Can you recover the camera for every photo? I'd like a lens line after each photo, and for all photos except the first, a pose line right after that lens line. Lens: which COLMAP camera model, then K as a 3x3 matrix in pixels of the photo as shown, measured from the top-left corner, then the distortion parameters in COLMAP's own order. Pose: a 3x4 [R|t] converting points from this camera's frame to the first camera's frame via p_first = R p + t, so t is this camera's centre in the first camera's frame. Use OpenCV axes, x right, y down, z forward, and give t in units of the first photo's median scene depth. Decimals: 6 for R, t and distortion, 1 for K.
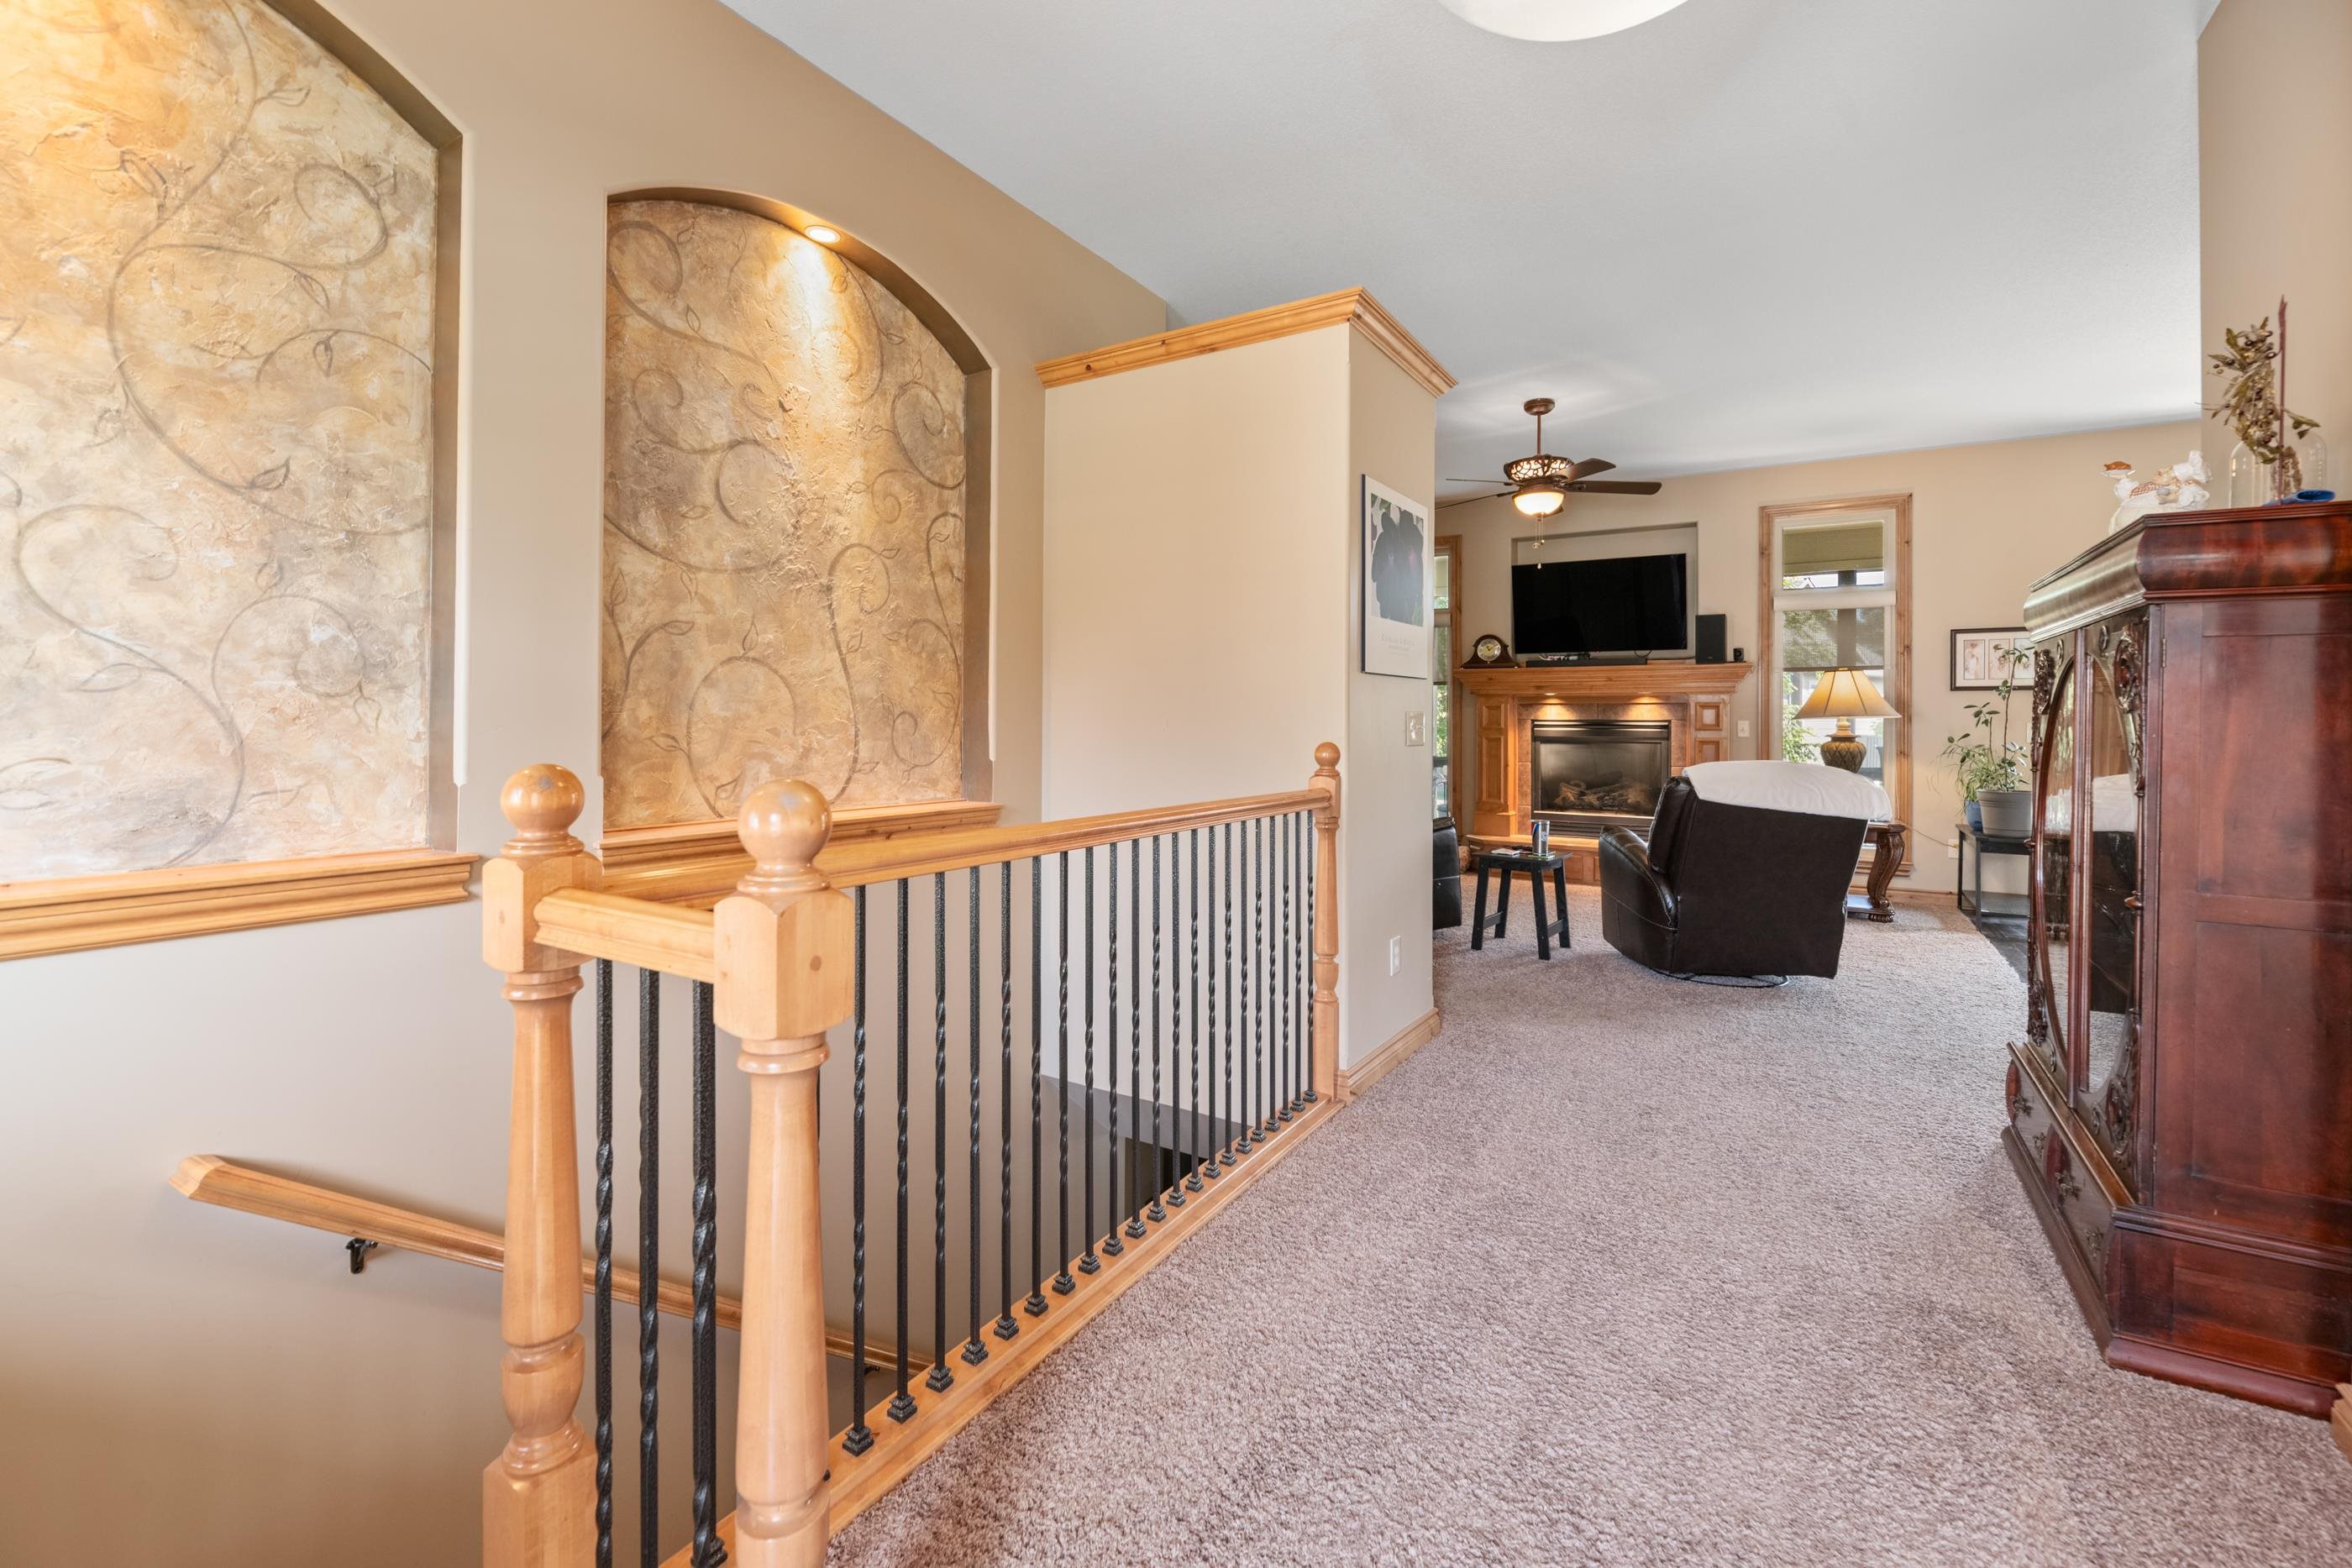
lens RADIAL K [[1026.4, 0, 1148.5], [0, 1026.4, 717.8], [0, 0, 1]] dist [-0.001396, -0.000822]
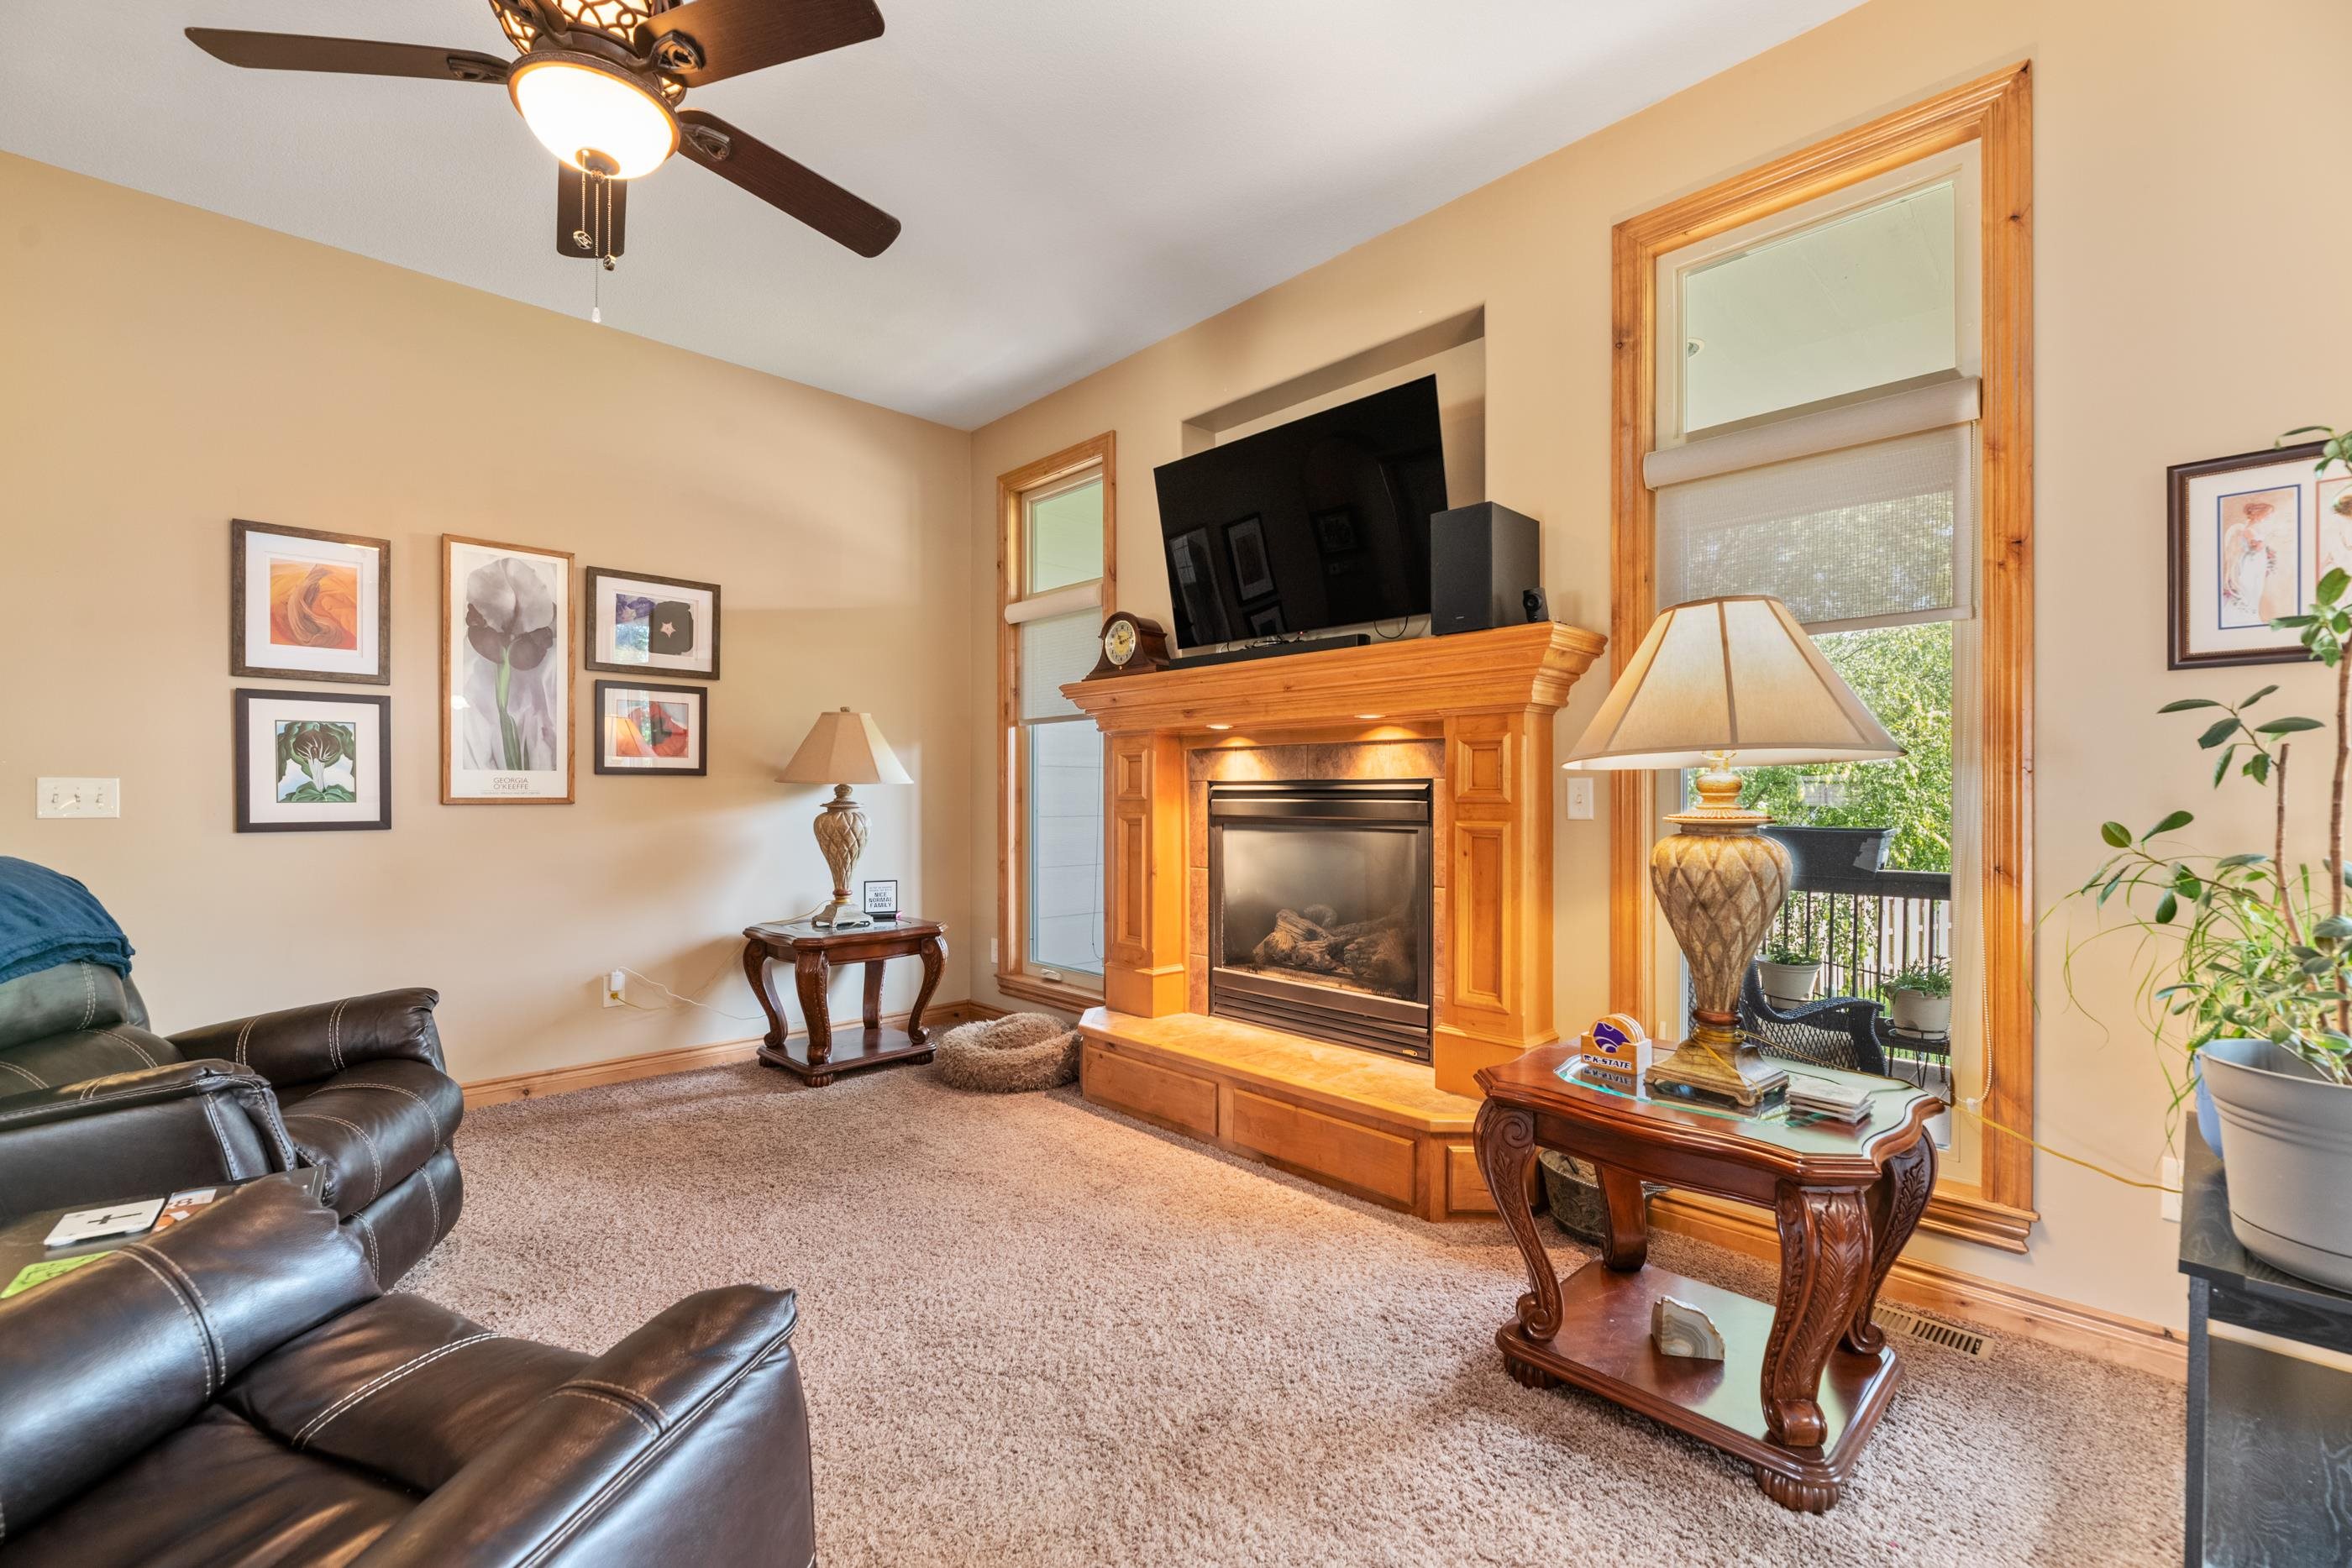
lens RADIAL K [[992.1, 0, 1161.0], [0, 992.1, 791.6], [0, 0, 1]] dist [-0.001179, -0.000455]
pose [[0.971243, -0.004720, -0.238044, 1.375961], [0.004696, 0.999989, -0.000667, 0.020750], [0.238044, -0.000470, 0.971254, 1.576482]]
